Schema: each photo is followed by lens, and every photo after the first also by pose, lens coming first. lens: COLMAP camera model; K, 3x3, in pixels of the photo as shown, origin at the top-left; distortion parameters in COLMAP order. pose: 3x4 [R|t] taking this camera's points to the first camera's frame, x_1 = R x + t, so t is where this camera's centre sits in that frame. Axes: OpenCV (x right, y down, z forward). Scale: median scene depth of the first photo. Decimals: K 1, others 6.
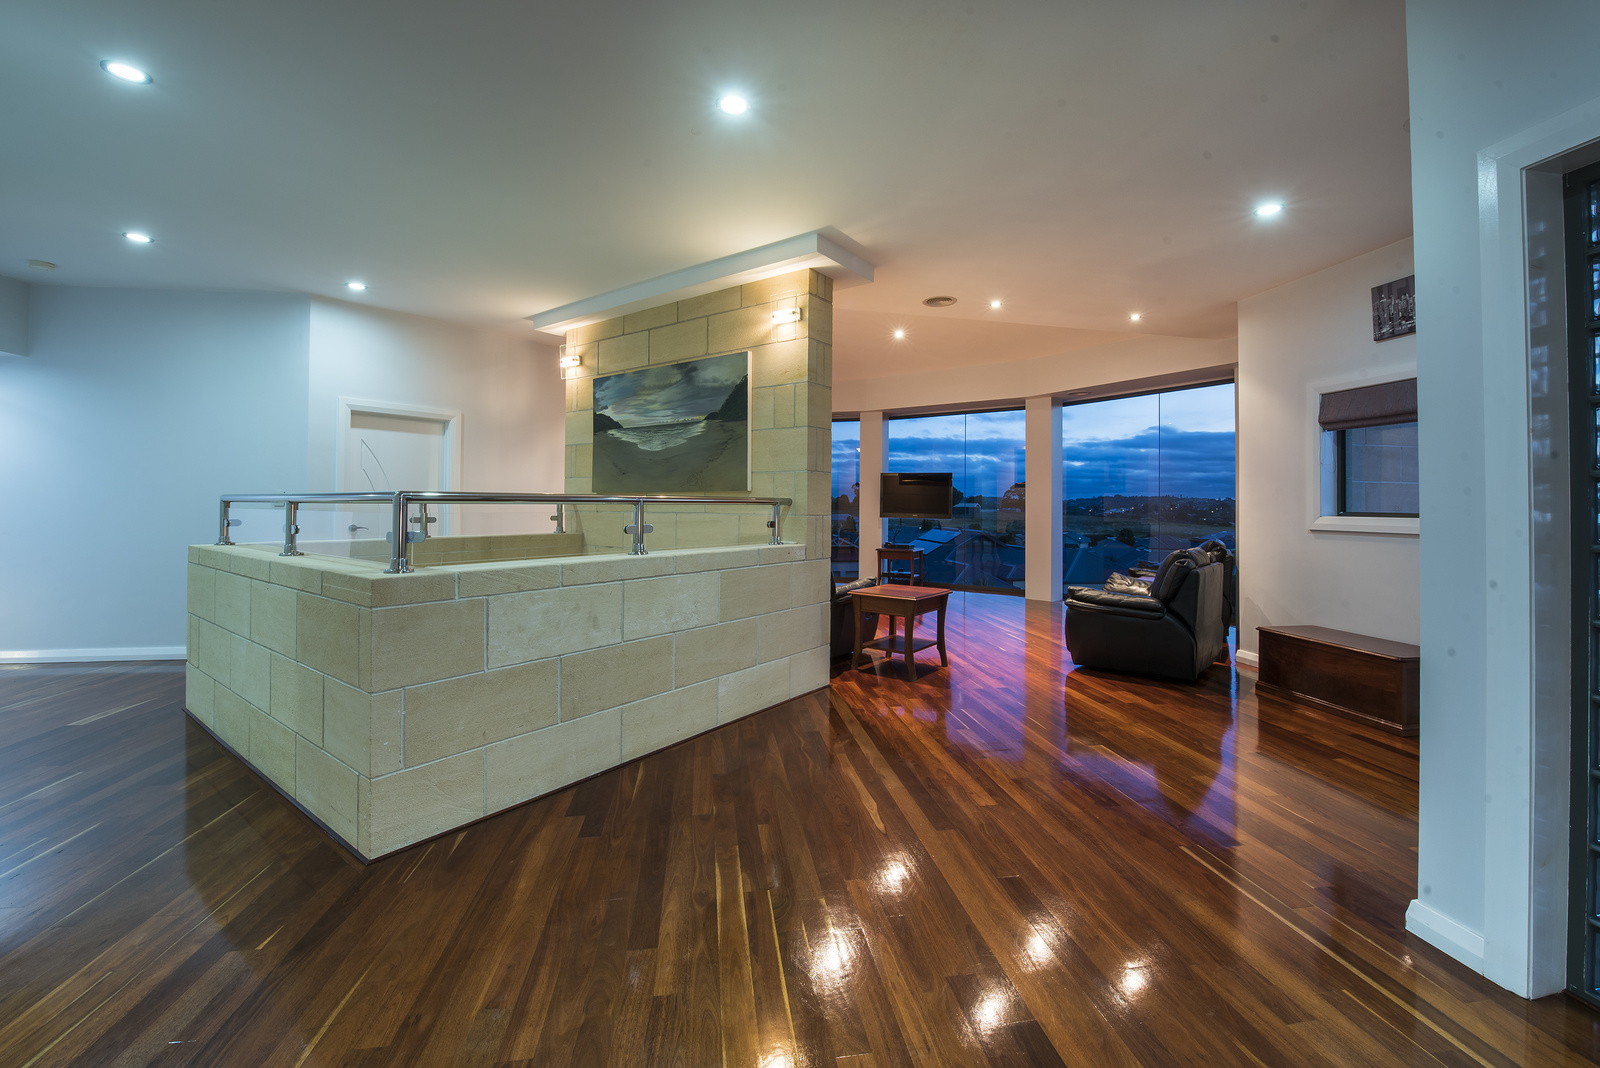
lens RADIAL K [[653.3, 0, 807.9], [0, 653.3, 523.9], [0, 0, 1]] dist [-0.017537, -0.001198]
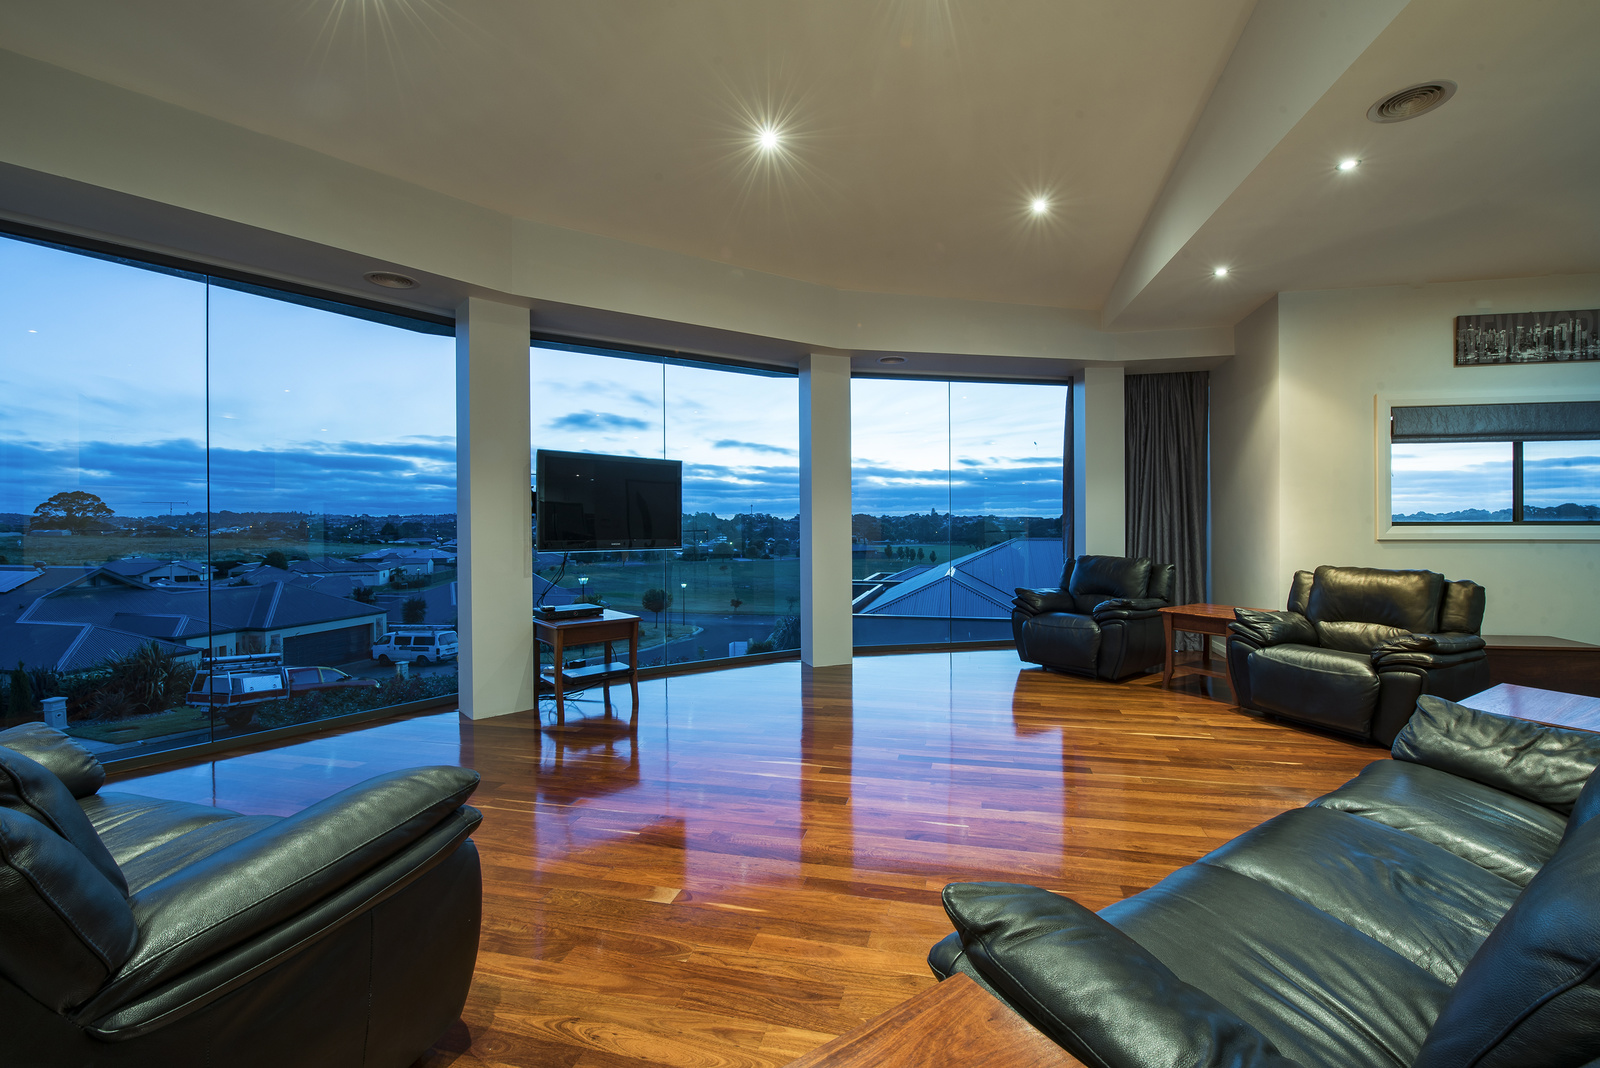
lens RADIAL K [[653.3, 0, 807.9], [0, 653.3, 523.9], [0, 0, 1]] dist [-0.017537, -0.001198]
pose [[0.365864, -0.010949, 0.930604, -0.251754], [0.035409, 0.999371, -0.002163, -0.023611], [-0.929995, 0.033743, 0.366021, 0.764204]]
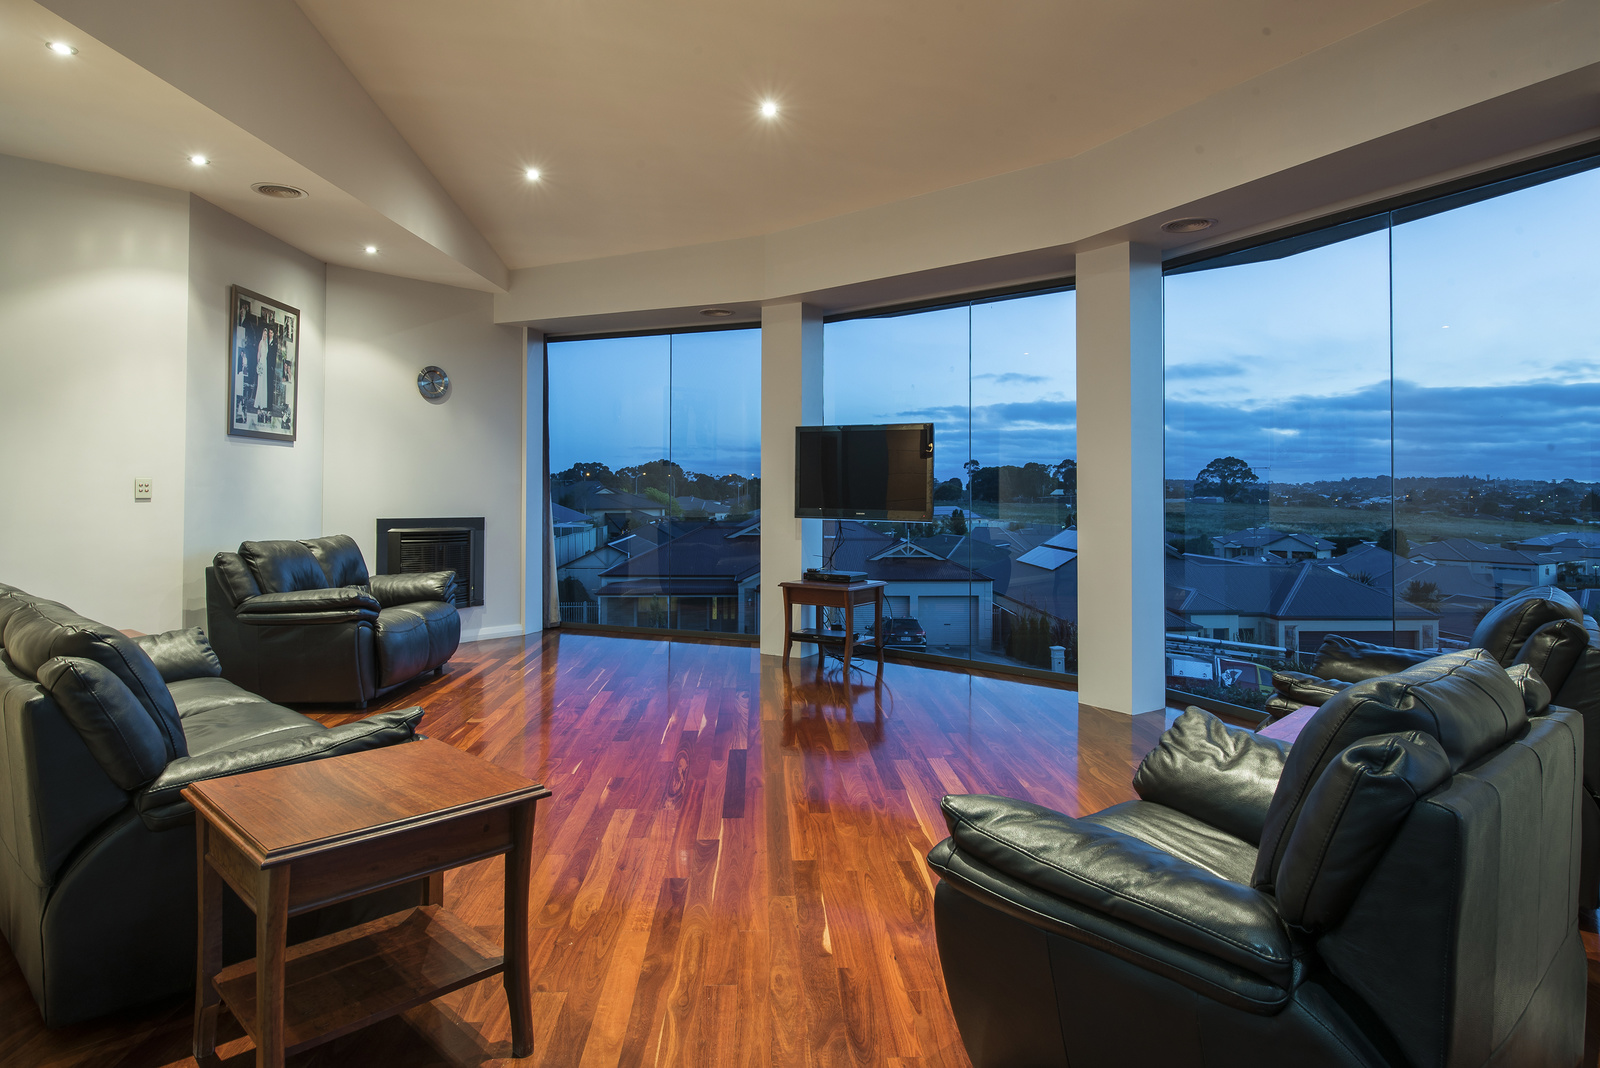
lens RADIAL K [[930.1, 0, 802.2], [0, 930.1, 506.6], [0, 0, 1]] dist [-0.002804, -0.000396]
pose [[0.993376, -0.001106, -0.114902, 0.222009], [-0.000519, 0.999900, -0.014112, -0.010051], [0.114906, 0.014078, 0.993277, 0.352846]]
